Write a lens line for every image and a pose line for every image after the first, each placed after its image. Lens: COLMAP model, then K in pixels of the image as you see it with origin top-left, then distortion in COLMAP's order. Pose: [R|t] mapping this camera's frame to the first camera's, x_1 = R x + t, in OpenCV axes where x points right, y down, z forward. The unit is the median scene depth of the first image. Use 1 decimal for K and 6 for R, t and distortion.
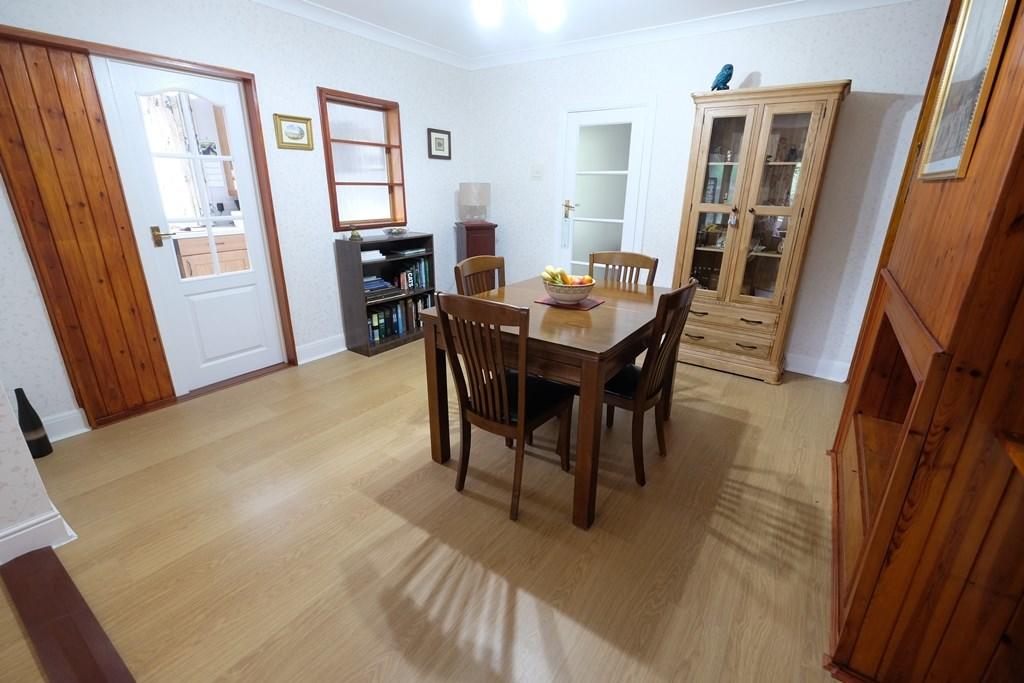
lens RADIAL K [[448.0, 0, 513.5], [0, 448.0, 336.9], [0, 0, 1]] dist [-0.007276, 0.002237]
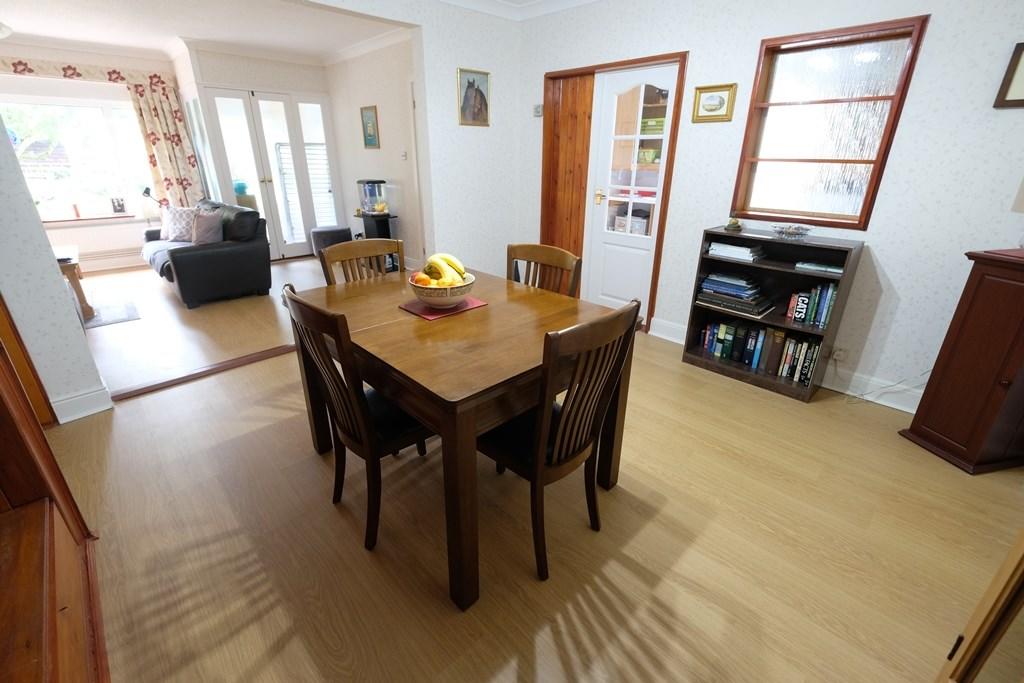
lens RADIAL K [[448.0, 0, 510.9], [0, 448.0, 336.7], [0, 0, 1]] dist [-0.007276, 0.002237]
pose [[-0.201753, 0.358705, -0.911387, 0.540174], [-0.322347, 0.854365, 0.407620, -0.251643], [0.924872, 0.376021, -0.056743, 0.743929]]
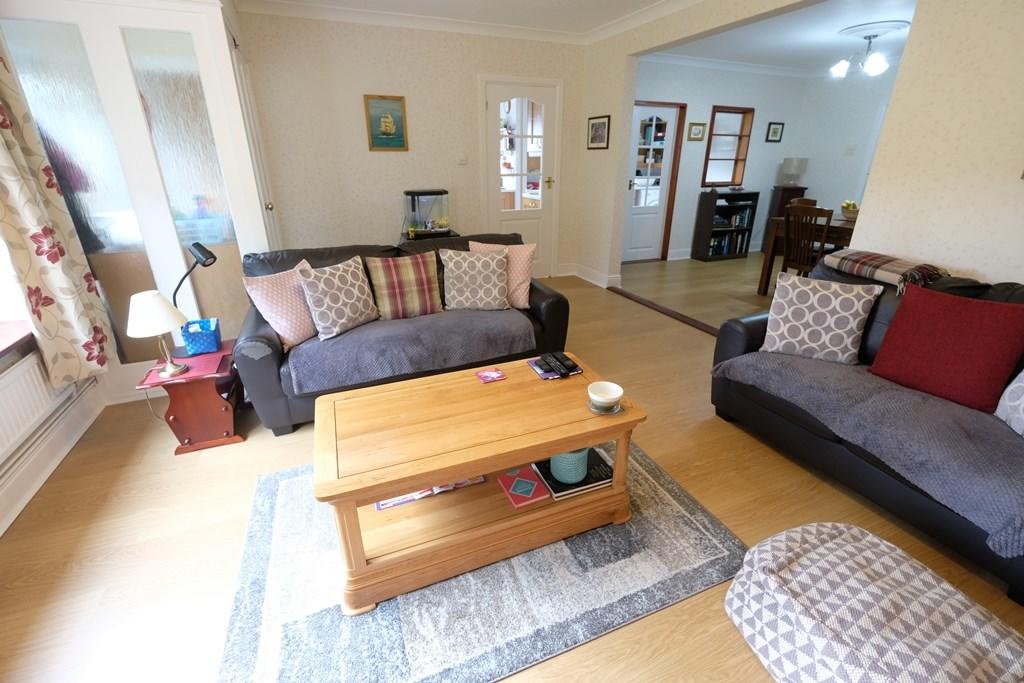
lens RADIAL K [[448.0, 0, 506.8], [0, 448.0, 339.5], [0, 0, 1]] dist [-0.007276, 0.002237]
pose [[0.844883, 0.186909, -0.501236, -0.053473], [-0.161220, 0.982377, 0.094572, 0.307203], [0.510079, 0.000907, 0.860127, -0.896064]]
